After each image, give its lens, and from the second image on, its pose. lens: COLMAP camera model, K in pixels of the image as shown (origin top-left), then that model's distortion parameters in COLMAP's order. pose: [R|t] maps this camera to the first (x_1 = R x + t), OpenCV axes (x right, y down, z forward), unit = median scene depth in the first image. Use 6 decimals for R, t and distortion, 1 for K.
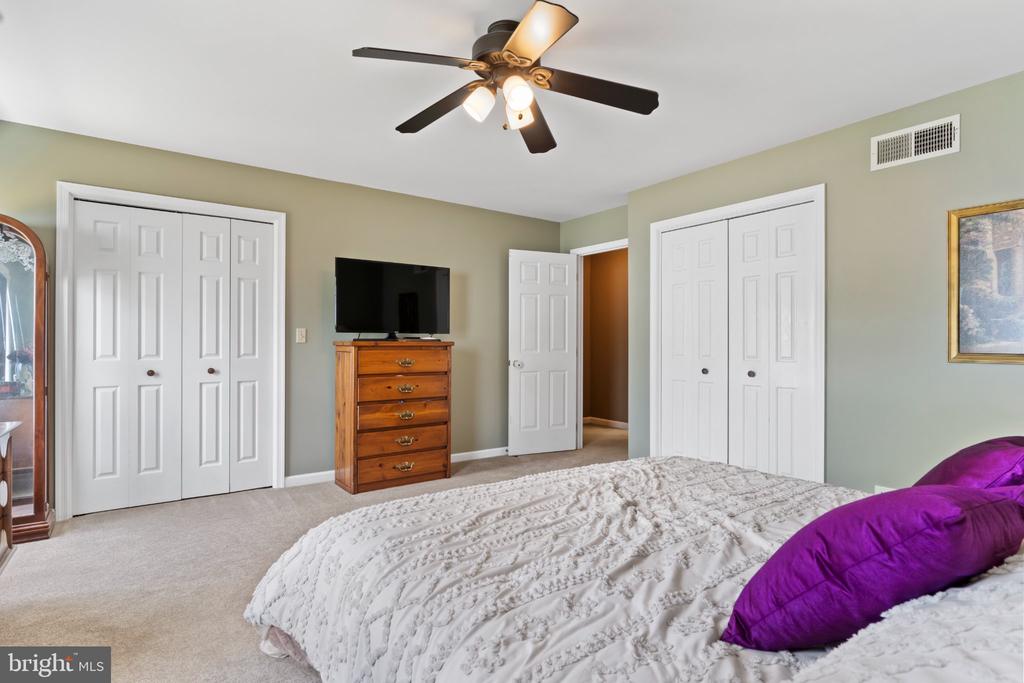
lens RADIAL K [[526.3, 0, 512.0], [0, 526.3, 341.5], [0, 0, 1]] dist [-0.003320, -0.000108]
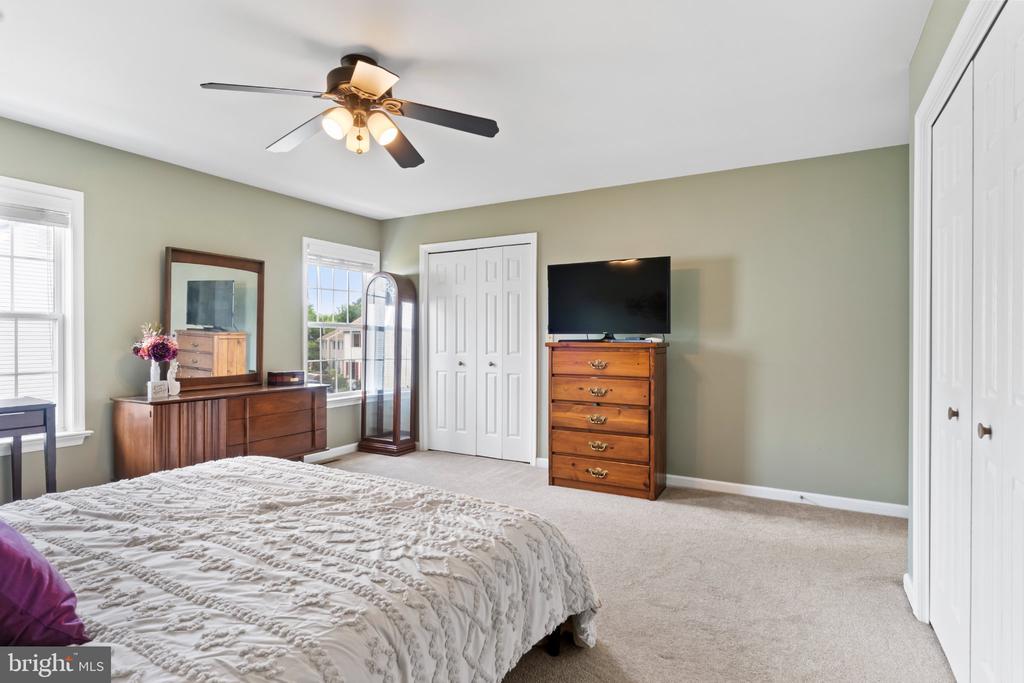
lens RADIAL K [[526.3, 0, 512.0], [0, 526.3, 341.5], [0, 0, 1]] dist [-0.003320, -0.000108]
pose [[0.413953, 0.004096, -0.910289, 0.627963], [0.001878, 0.999984, 0.005353, -0.007751], [0.910296, -0.003926, 0.413939, 0.475021]]
